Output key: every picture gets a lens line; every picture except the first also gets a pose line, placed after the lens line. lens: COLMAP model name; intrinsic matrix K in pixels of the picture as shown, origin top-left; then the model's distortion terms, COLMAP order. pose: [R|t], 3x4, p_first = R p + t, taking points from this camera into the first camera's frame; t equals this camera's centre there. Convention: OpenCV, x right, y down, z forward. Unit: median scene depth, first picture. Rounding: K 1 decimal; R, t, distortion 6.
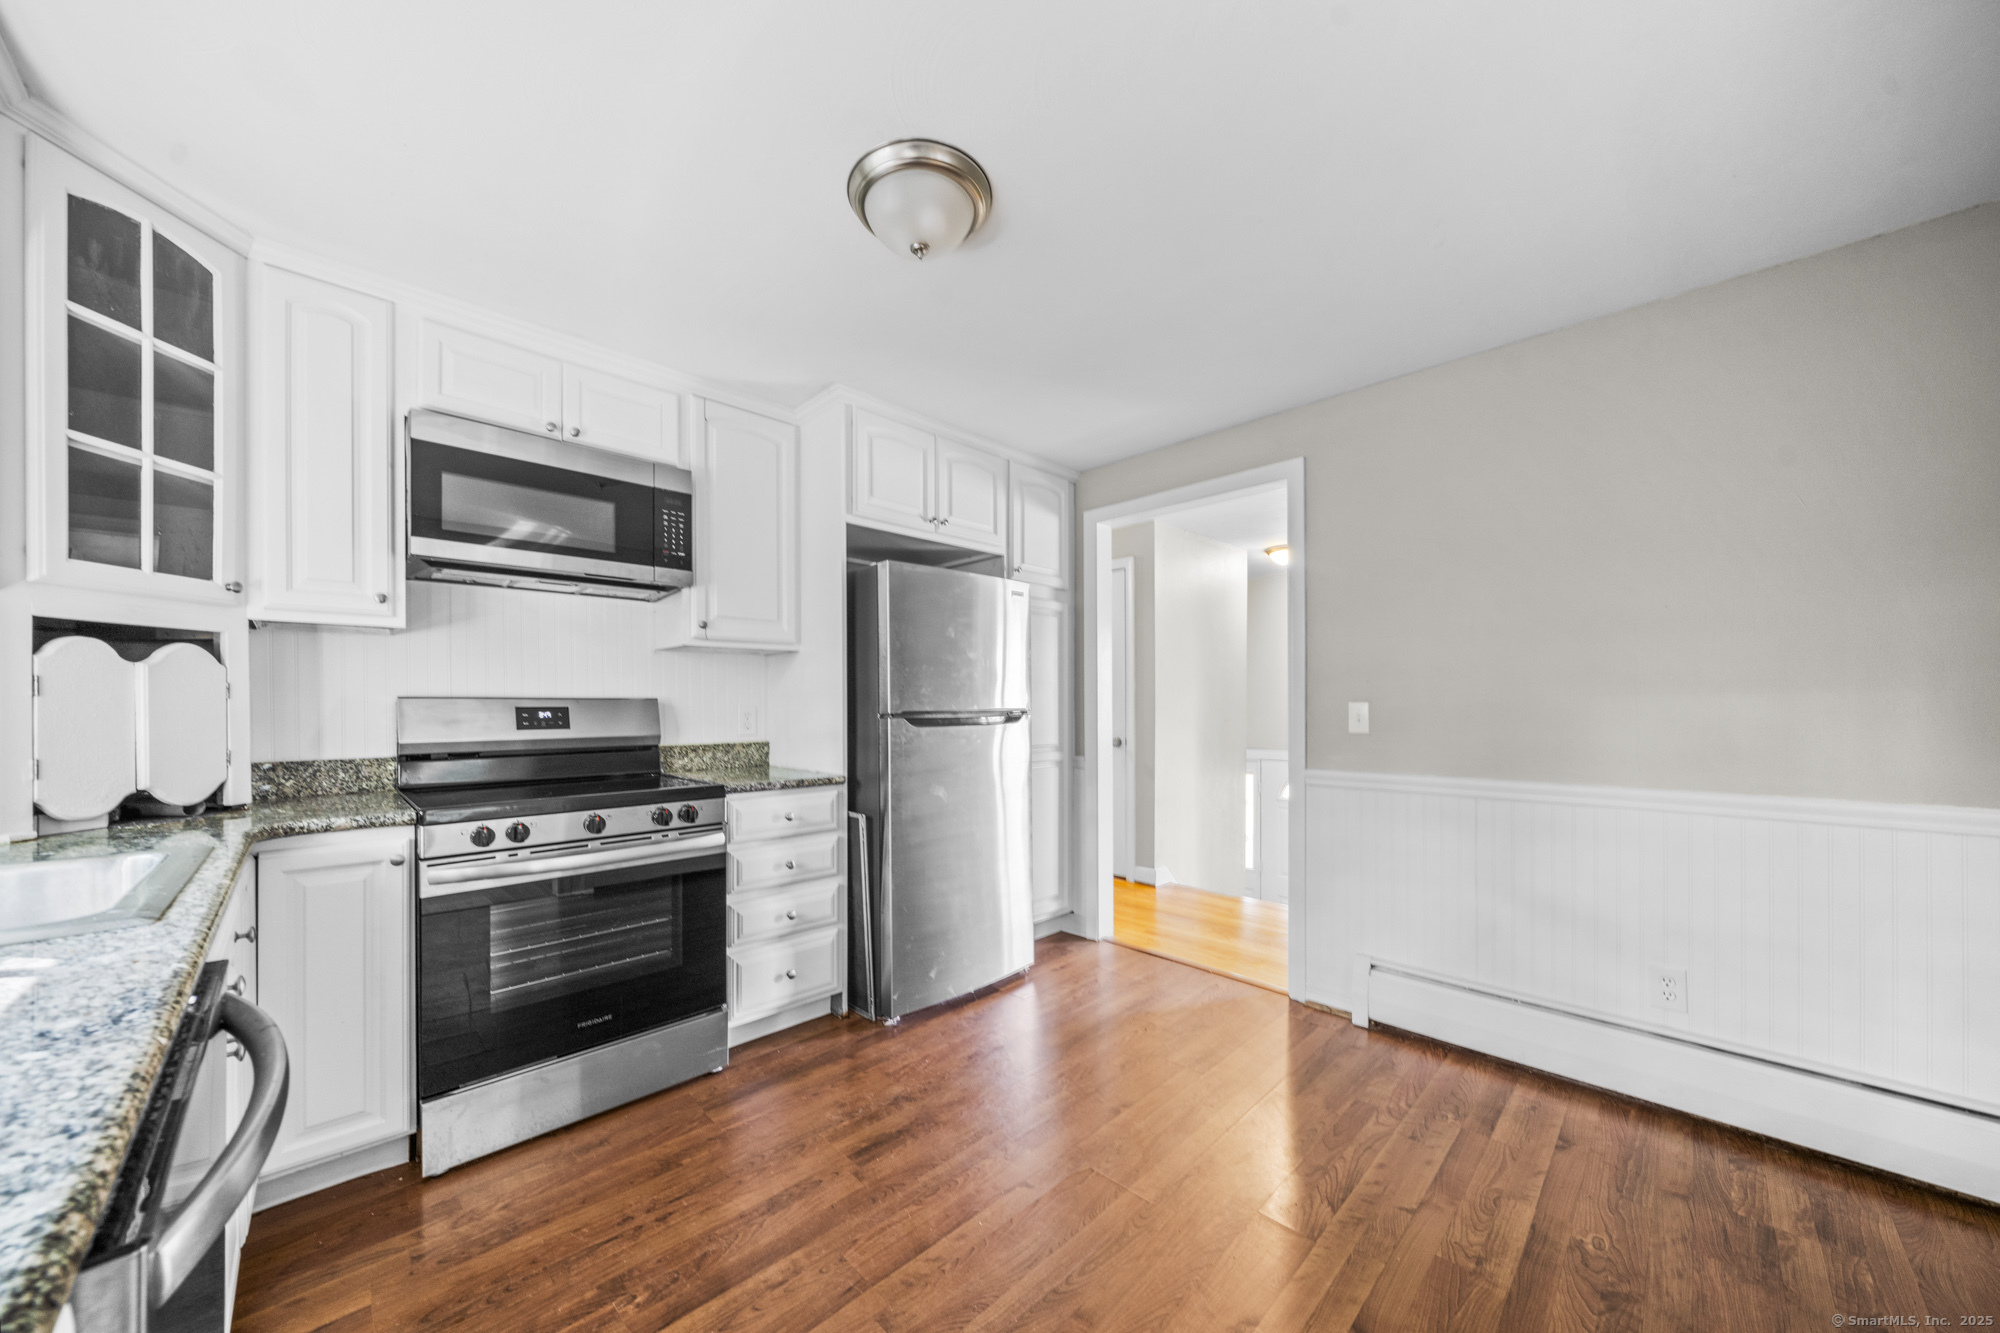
lens RADIAL K [[694.7, 0, 998.0], [0, 694.7, 679.3], [0, 0, 1]] dist [-0.002183, -0.000151]
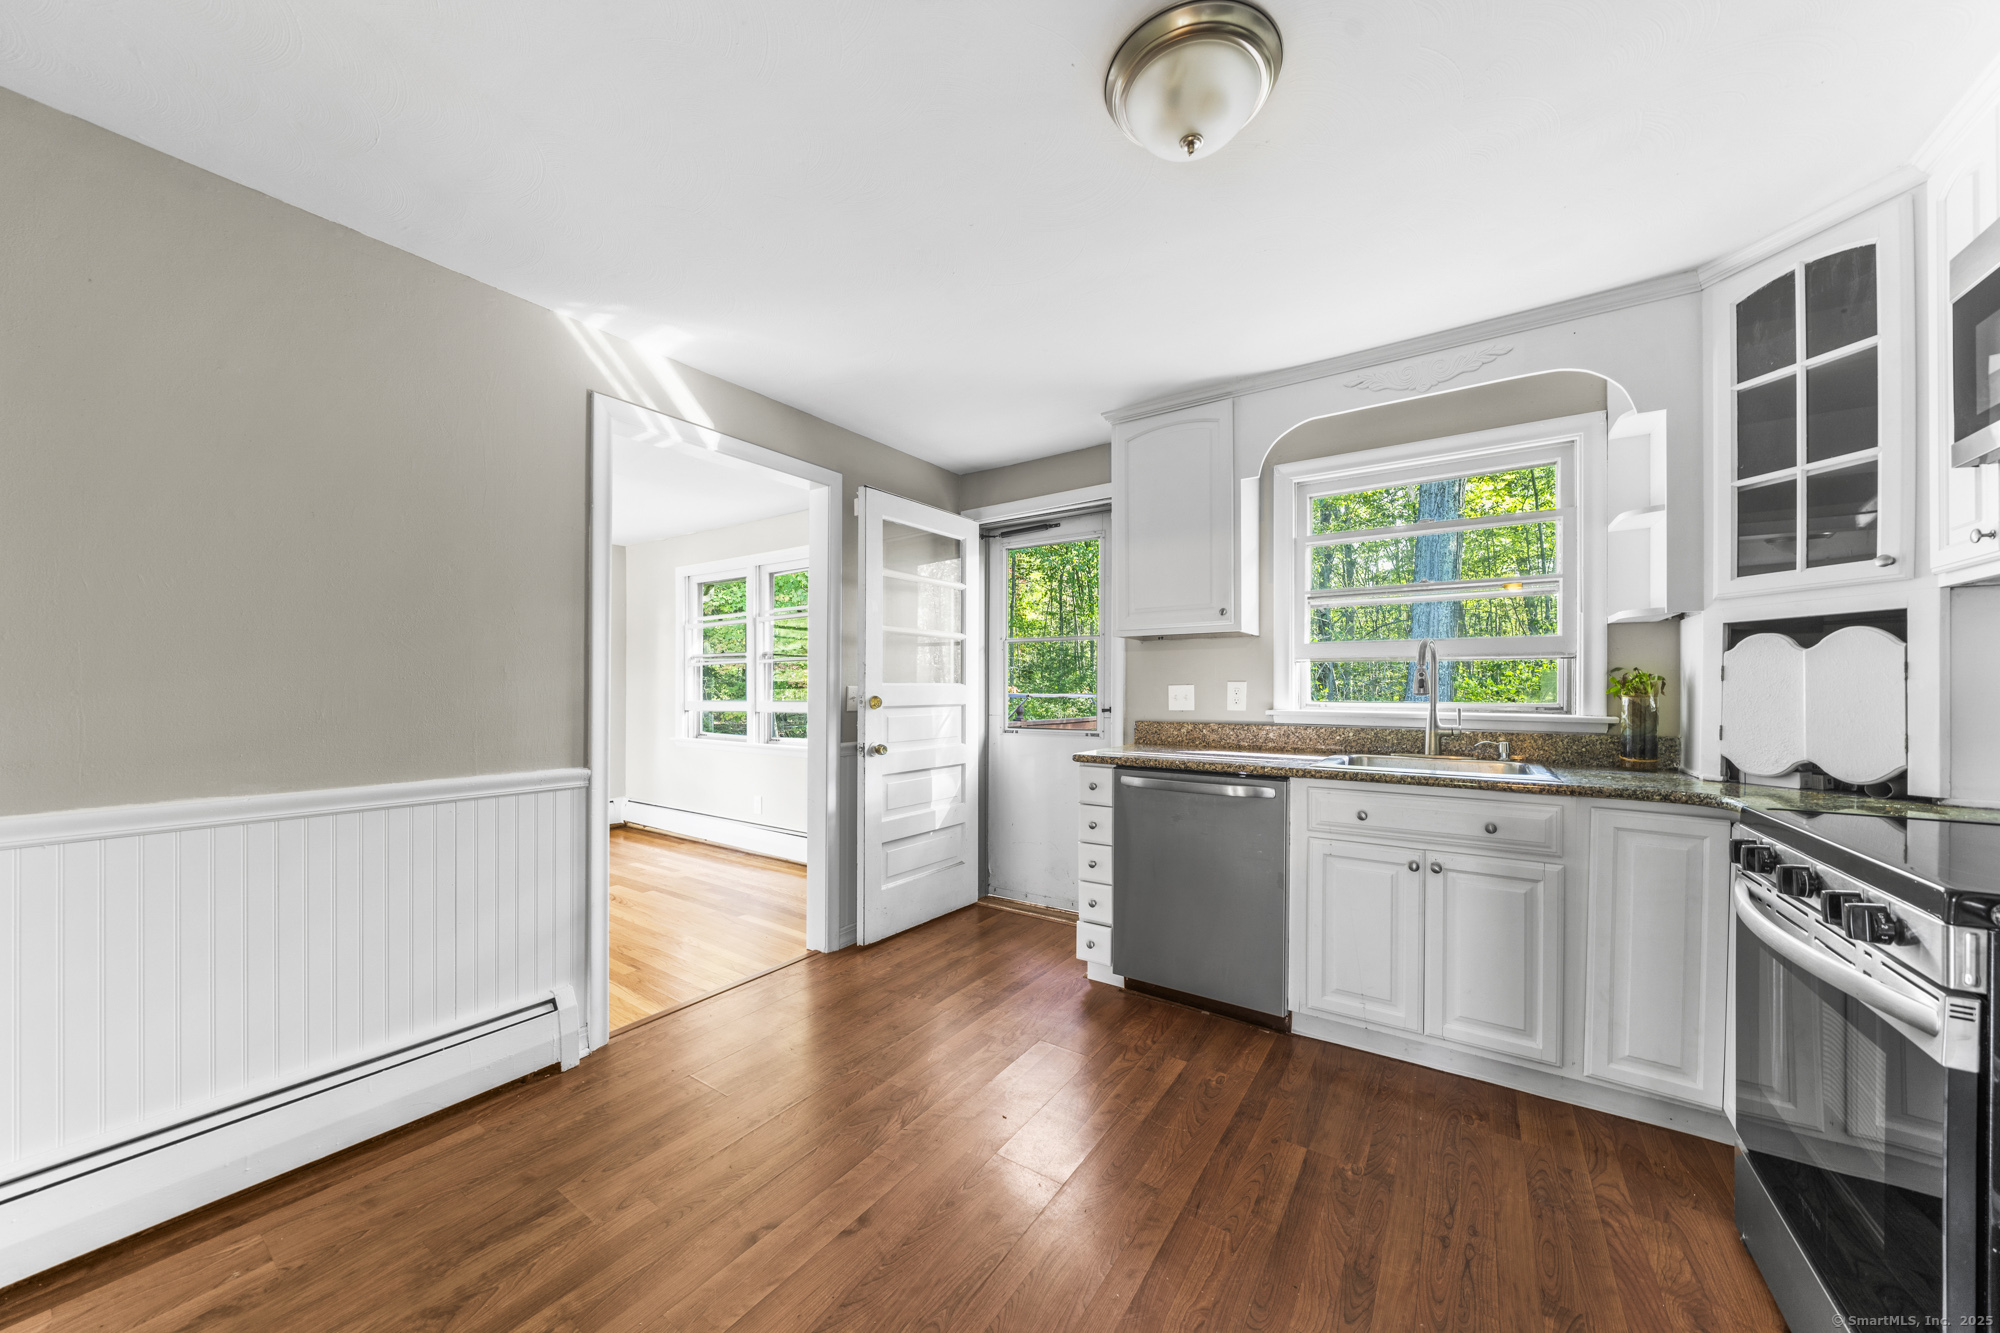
lens RADIAL K [[689.1, 0, 992.9], [0, 689.1, 690.1], [0, 0, 1]] dist [-0.012809, -0.000018]
pose [[-0.982683, -0.000518, -0.185293, 0.284444], [0.006417, 0.999301, -0.036828, 0.074842], [0.185183, -0.037379, -0.981993, 1.844047]]
